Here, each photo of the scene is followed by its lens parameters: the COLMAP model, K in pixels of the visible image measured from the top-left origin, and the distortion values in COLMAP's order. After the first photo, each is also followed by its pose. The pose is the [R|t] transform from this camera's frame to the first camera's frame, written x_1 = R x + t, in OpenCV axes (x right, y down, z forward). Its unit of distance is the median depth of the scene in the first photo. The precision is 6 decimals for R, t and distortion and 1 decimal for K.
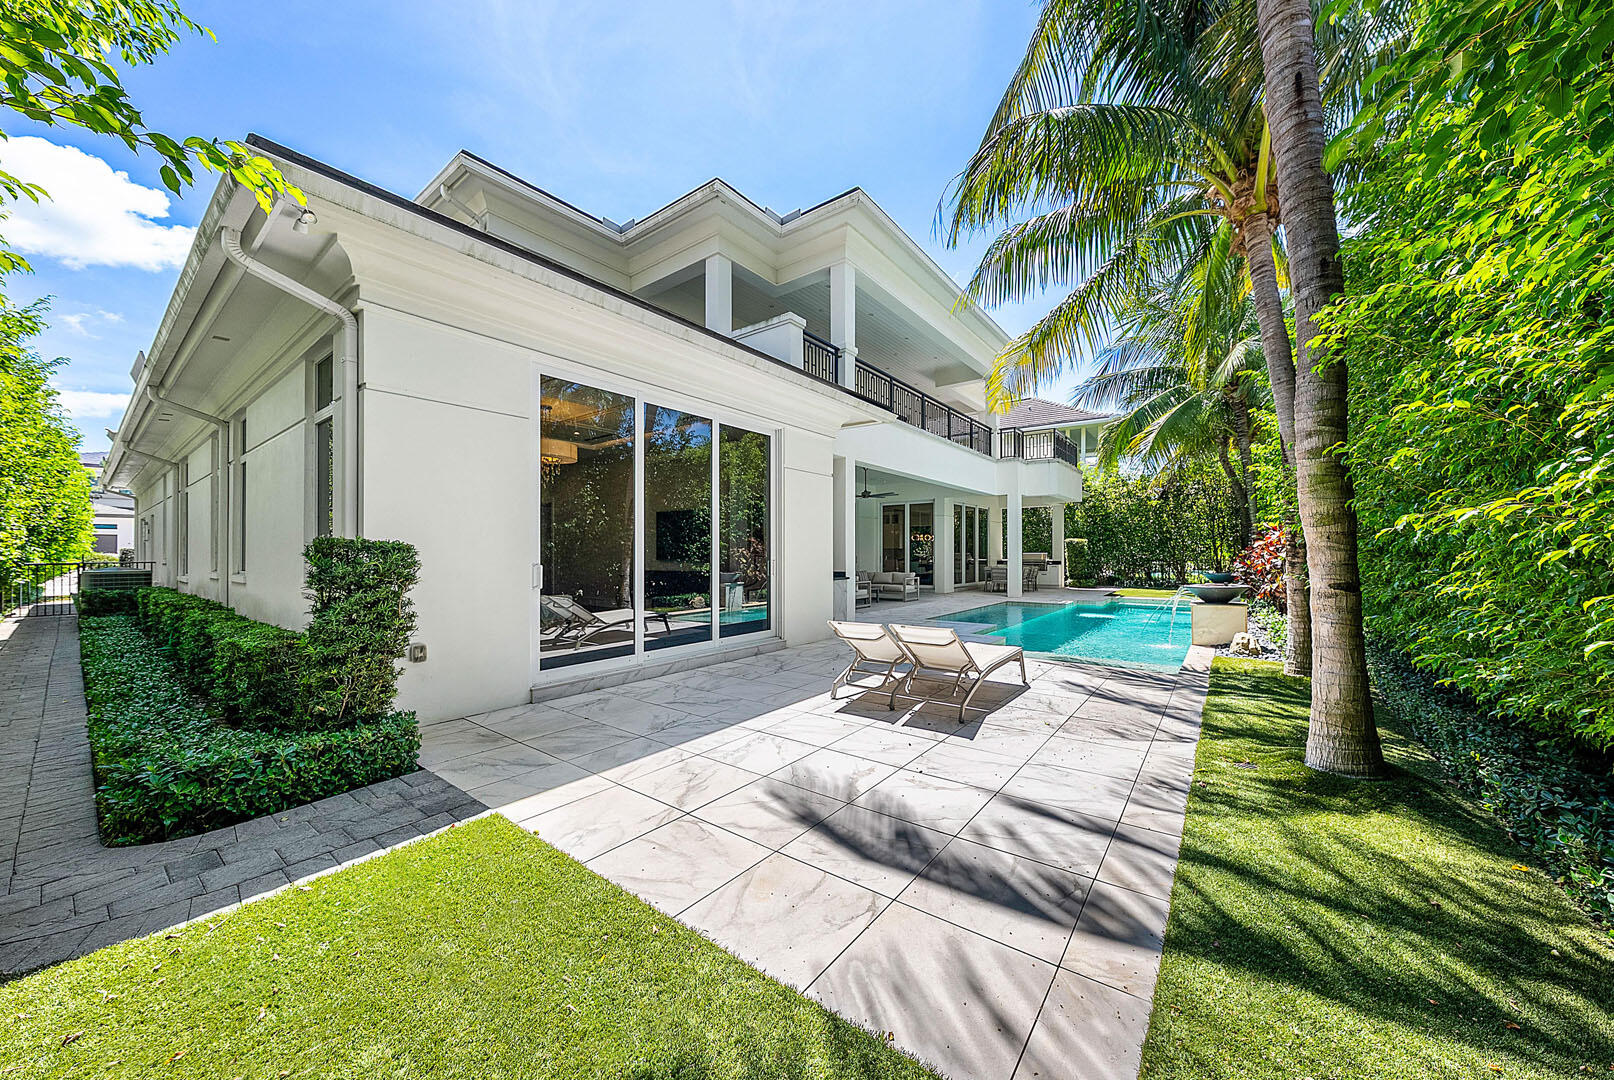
lens RADIAL K [[554.5, 0, 807.0], [0, 554.5, 540.0], [0, 0, 1]] dist [0.000167, -0.000025]
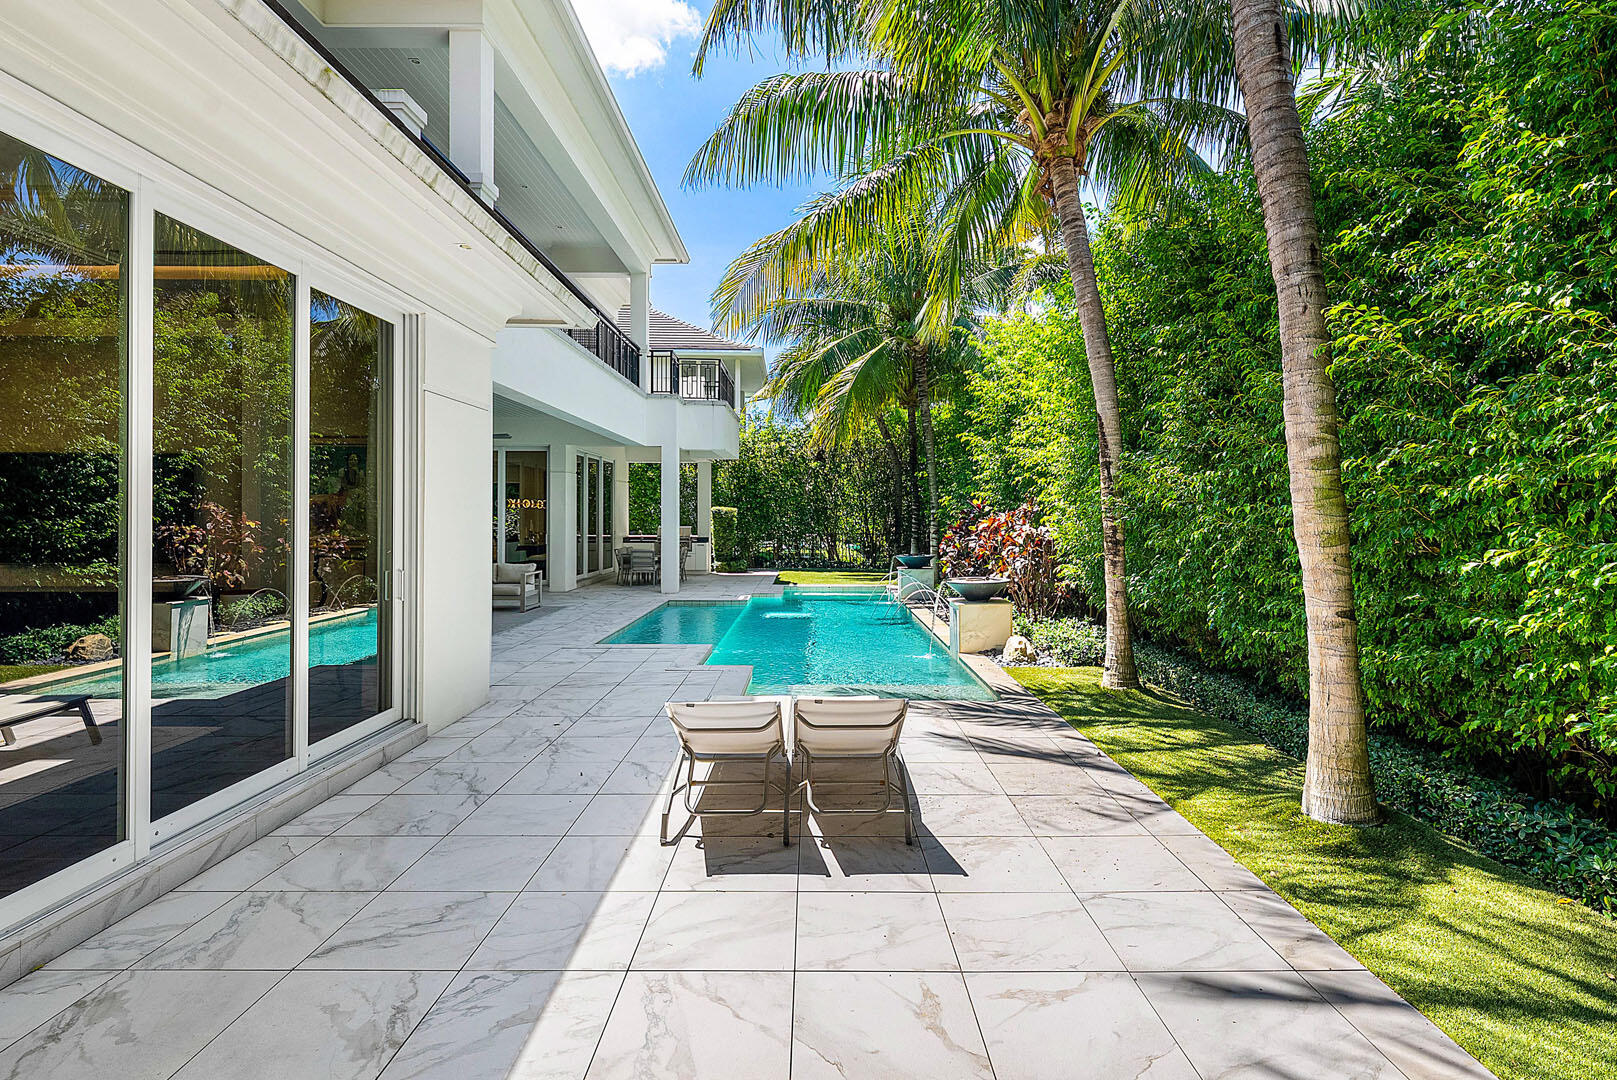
lens RADIAL K [[789.7, 0, 810.1], [0, 789.7, 508.7], [0, 0, 1]] dist [-0.002799, -0.000221]
pose [[0.795464, 0.010096, 0.605917, -0.248643], [-0.019185, 0.999780, 0.008528, -0.040149], [-0.605697, -0.018408, 0.795482, 0.246728]]
